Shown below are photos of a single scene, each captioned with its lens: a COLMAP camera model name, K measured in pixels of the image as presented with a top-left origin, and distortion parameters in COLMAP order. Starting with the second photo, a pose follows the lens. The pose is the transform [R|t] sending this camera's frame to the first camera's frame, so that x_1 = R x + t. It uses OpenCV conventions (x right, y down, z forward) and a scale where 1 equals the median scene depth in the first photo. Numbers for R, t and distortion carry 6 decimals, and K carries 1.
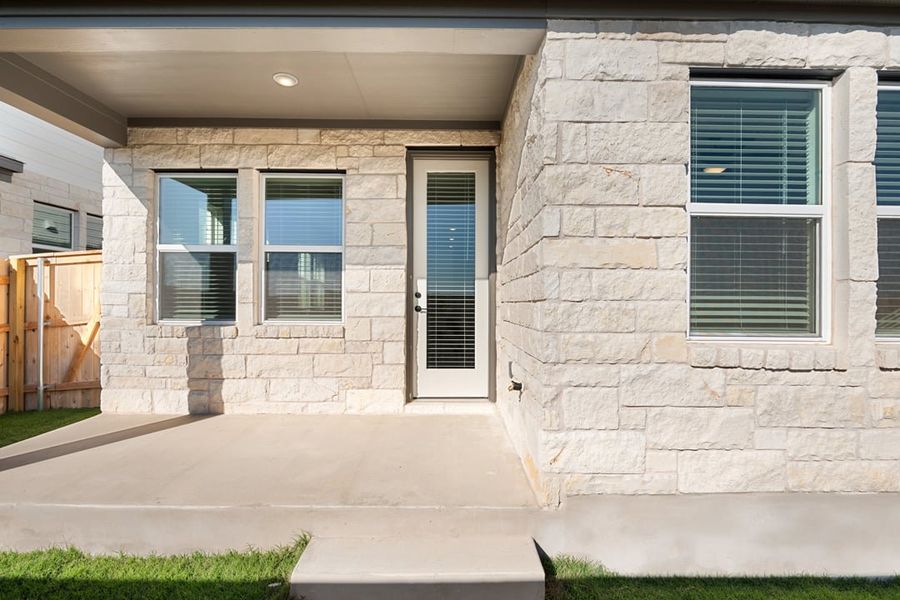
lens RADIAL K [[404.2, 0, 450.6], [0, 404.2, 301.8], [0, 0, 1]] dist [-0.009000, -0.000521]
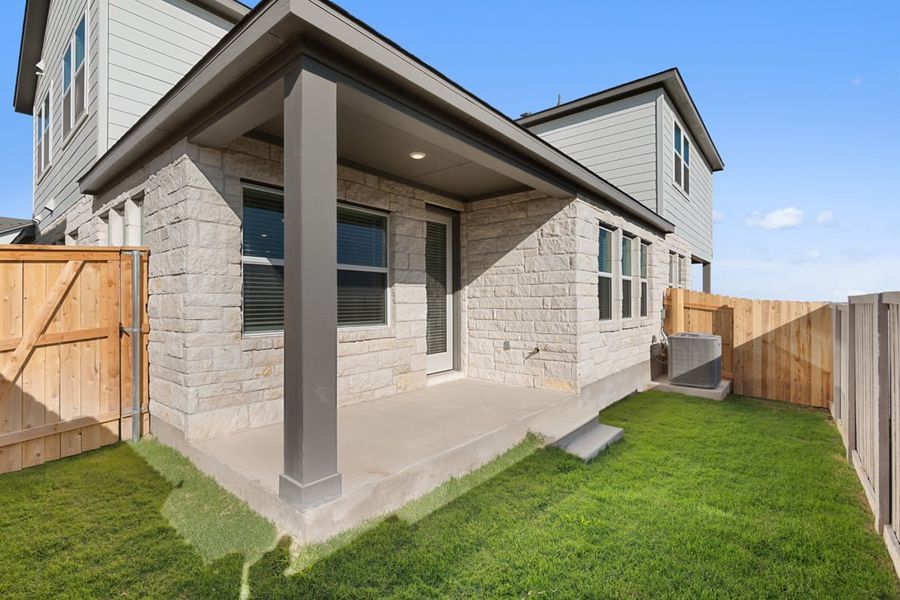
lens RADIAL K [[404.2, 0, 424.0], [0, 404.2, 303.4], [0, 0, 1]] dist [-0.009000, -0.000521]
pose [[0.680376, -0.009510, 0.732802, -1.177483], [0.005907, 0.999954, 0.007494, -0.033318], [-0.732840, -0.000770, 0.680401, 0.014925]]
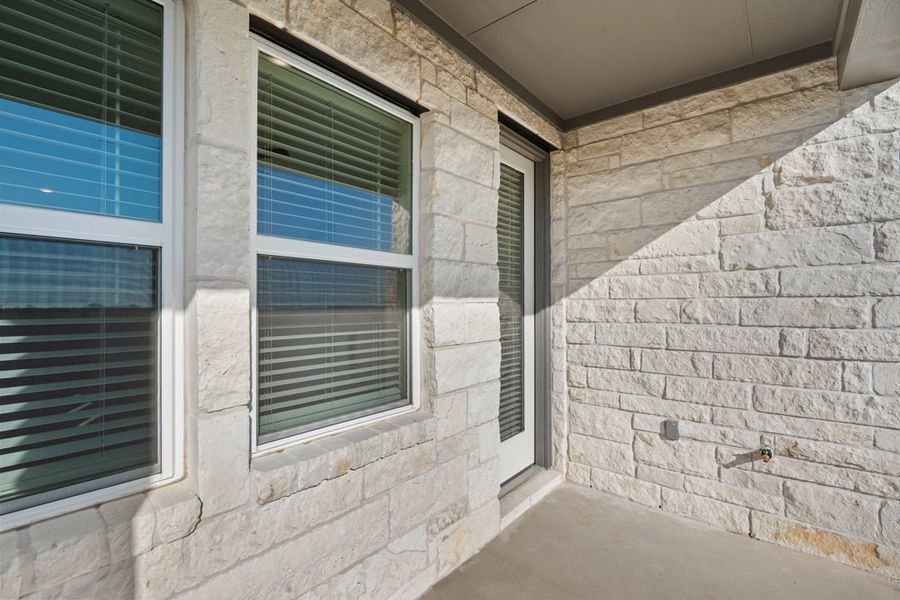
lens RADIAL K [[404.2, 0, 444.5], [0, 404.2, 301.0], [0, 0, 1]] dist [-0.009000, -0.000521]
pose [[0.643339, -0.001031, 0.765581, -0.643275], [0.005757, 0.999977, -0.003492, -0.082157], [-0.765560, 0.006654, 0.643331, 0.657305]]
